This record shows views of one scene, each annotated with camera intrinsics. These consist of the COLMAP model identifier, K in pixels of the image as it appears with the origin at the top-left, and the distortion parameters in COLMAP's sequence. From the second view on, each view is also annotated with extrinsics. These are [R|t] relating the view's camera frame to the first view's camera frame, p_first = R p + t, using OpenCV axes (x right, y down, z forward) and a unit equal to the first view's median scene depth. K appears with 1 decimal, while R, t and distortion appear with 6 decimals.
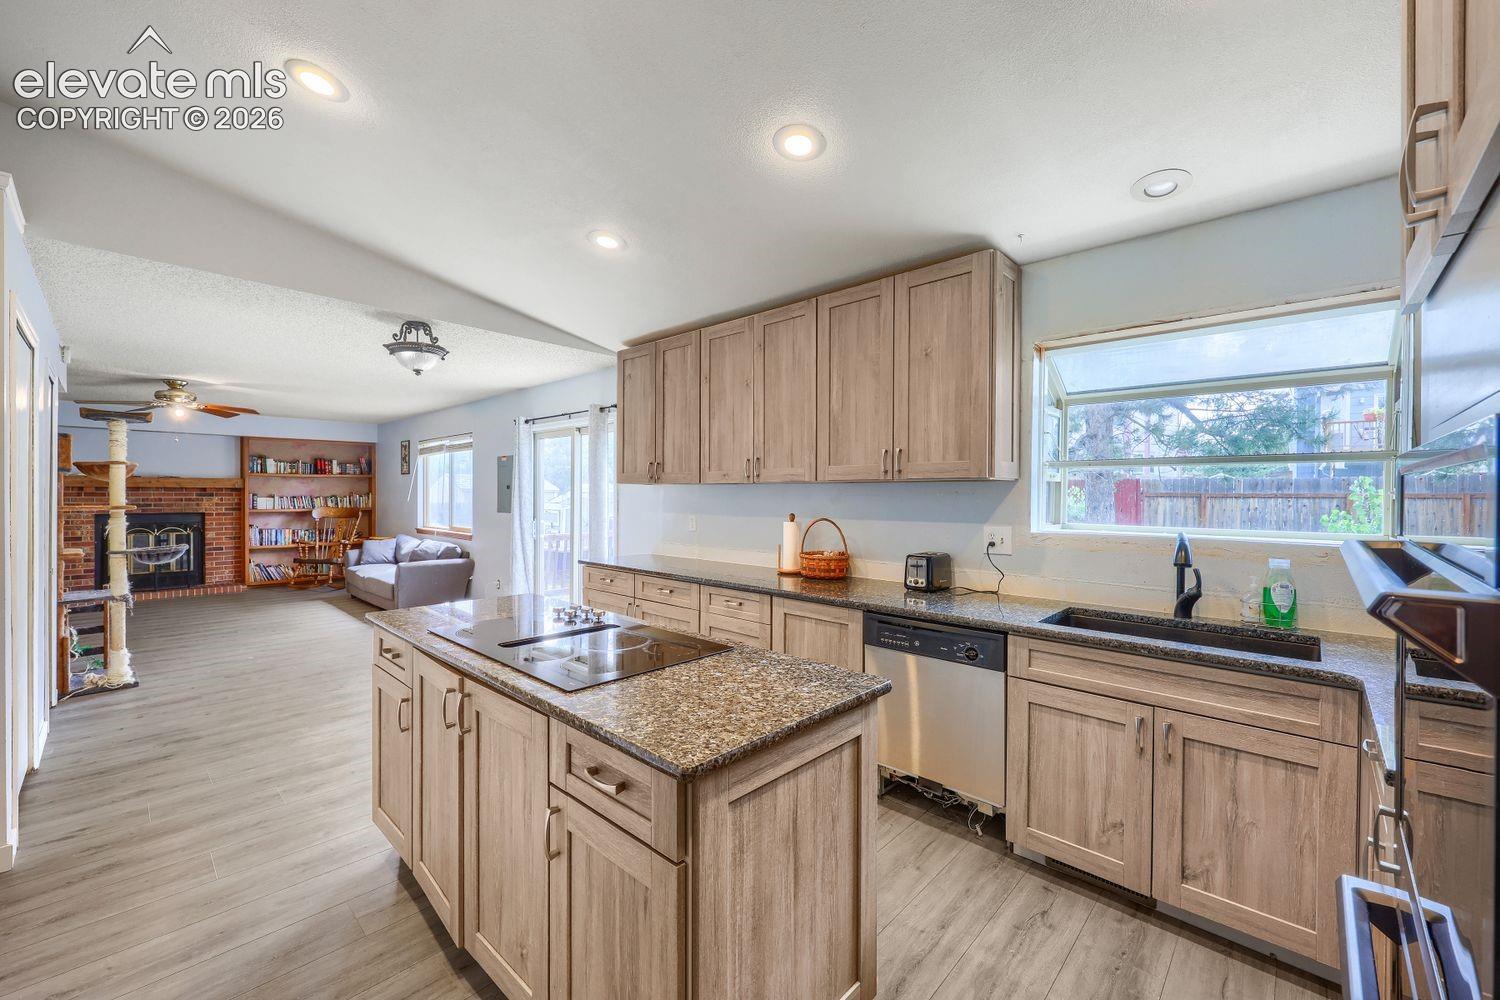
lens RADIAL K [[599.5, 0, 740.3], [0, 599.5, 508.5], [0, 0, 1]] dist [-0.000779, -0.000220]
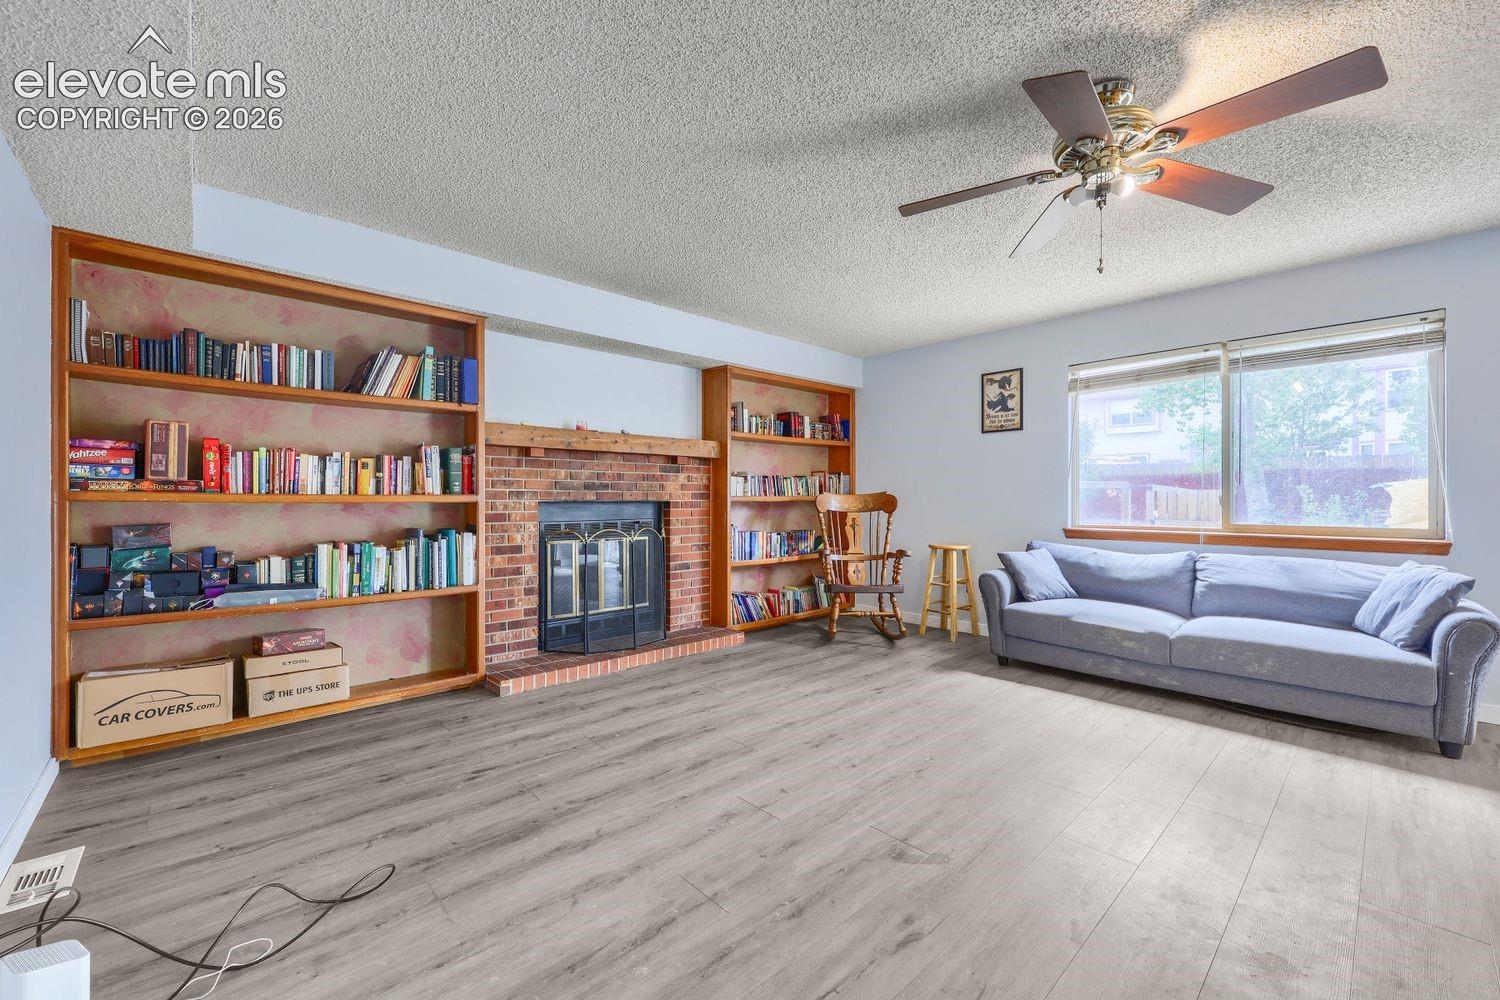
lens RADIAL K [[597.7, 0, 752.1], [0, 597.7, 495.2], [0, 0, 1]] dist [-0.007149, -0.000082]
pose [[0.996242, -0.001745, -0.086592, -0.851399], [-0.000057, 0.999784, -0.020805, 0.014217], [0.086610, 0.020731, 0.996027, 0.501598]]
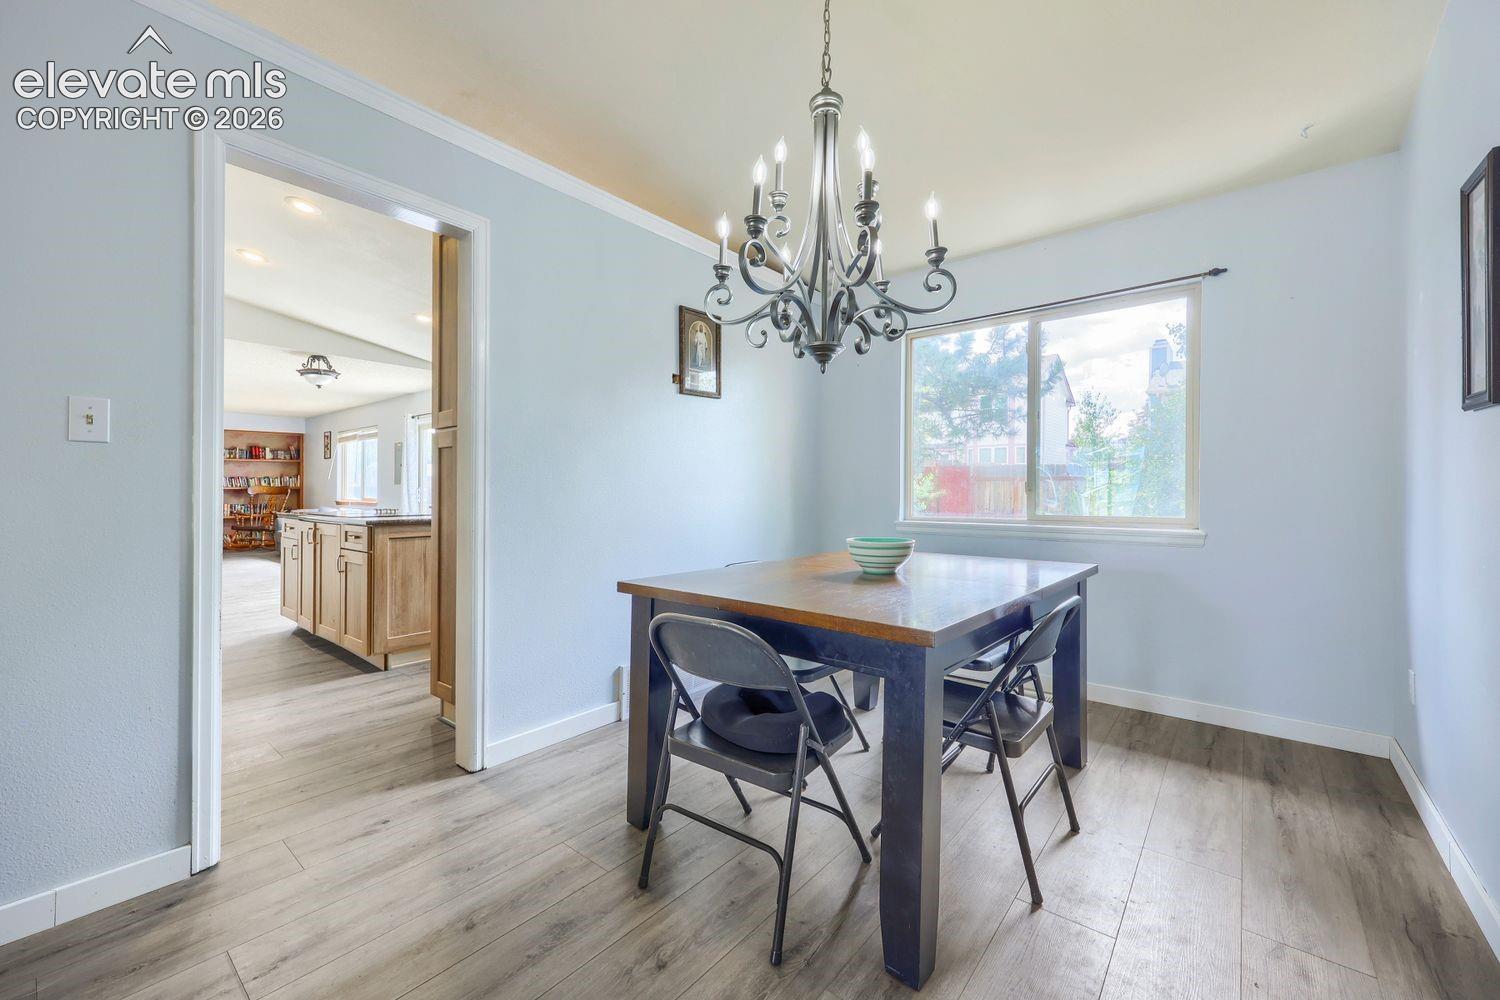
lens RADIAL K [[599.4, 0, 747.4], [0, 599.4, 495.6], [0, 0, 1]] dist [-0.001283, -0.000367]
pose [[0.997022, -0.003758, 0.077026, 0.243869], [0.004900, 0.999881, -0.014643, 0.047867], [-0.076962, 0.014977, 0.996922, -0.347236]]
